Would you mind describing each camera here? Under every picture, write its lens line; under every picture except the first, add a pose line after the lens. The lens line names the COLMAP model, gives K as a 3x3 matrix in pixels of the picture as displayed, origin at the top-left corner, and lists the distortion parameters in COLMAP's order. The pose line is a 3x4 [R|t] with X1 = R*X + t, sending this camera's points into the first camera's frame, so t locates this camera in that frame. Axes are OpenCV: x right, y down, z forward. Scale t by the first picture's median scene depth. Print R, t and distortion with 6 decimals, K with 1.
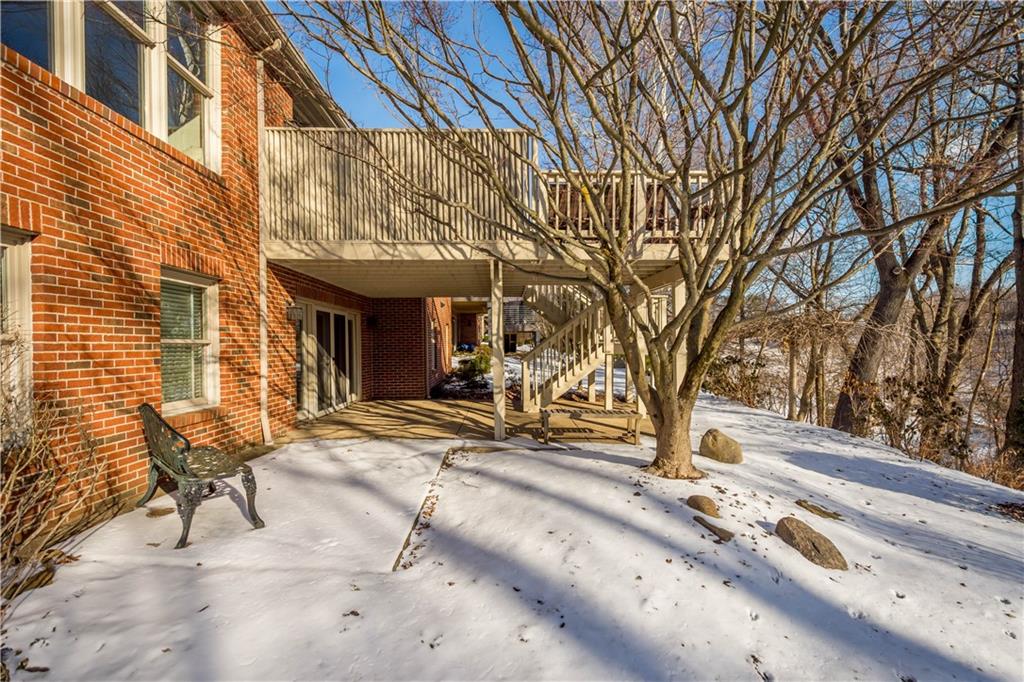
lens RADIAL K [[440.4, 0, 514.2], [0, 440.4, 348.4], [0, 0, 1]] dist [0.003350, 0.000133]
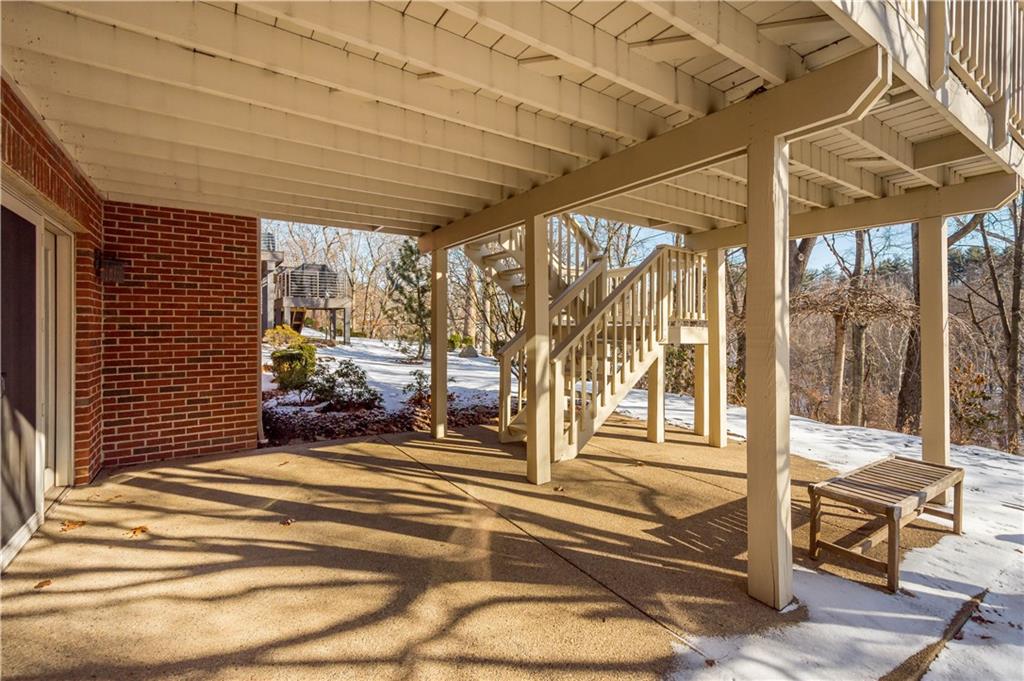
lens RADIAL K [[450.2, 0, 514.5], [0, 450.2, 330.2], [0, 0, 1]] dist [0.001158, -0.000282]
pose [[0.839888, 0.008809, 0.542689, -0.425499], [-0.006187, 0.999959, -0.006656, -0.002151], [-0.542725, 0.002233, 0.839908, 0.873662]]
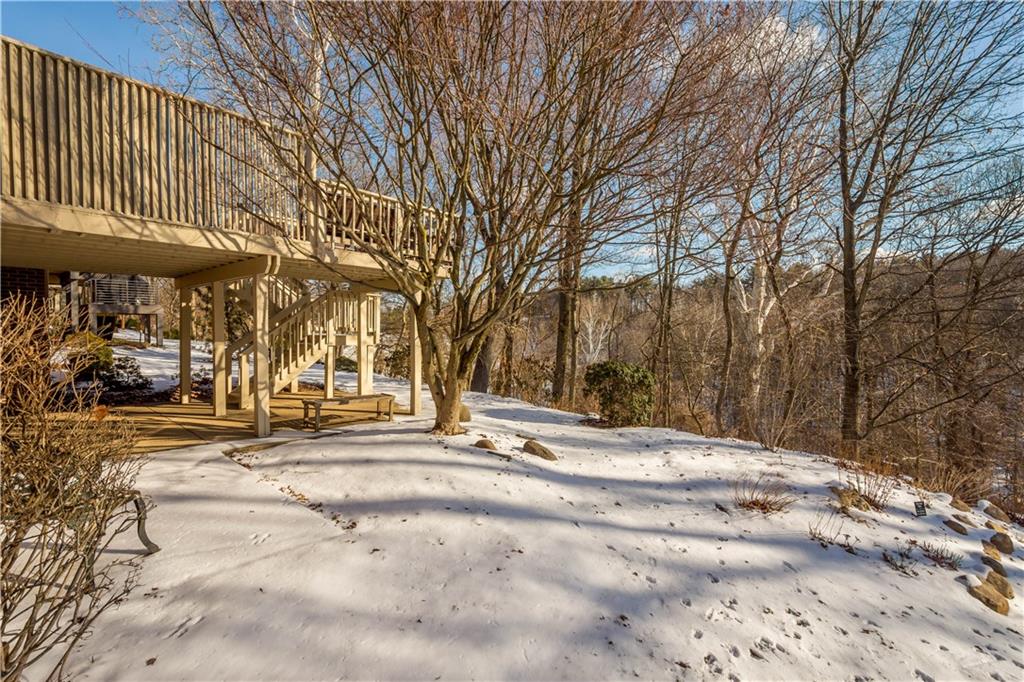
lens RADIAL K [[450.2, 0, 514.5], [0, 450.2, 330.7], [0, 0, 1]] dist [0.001158, -0.000282]
pose [[0.673569, 0.007406, 0.739087, -0.427886], [-0.004117, 0.999972, -0.006269, -0.026467], [-0.739113, 0.001180, 0.673580, -0.096797]]
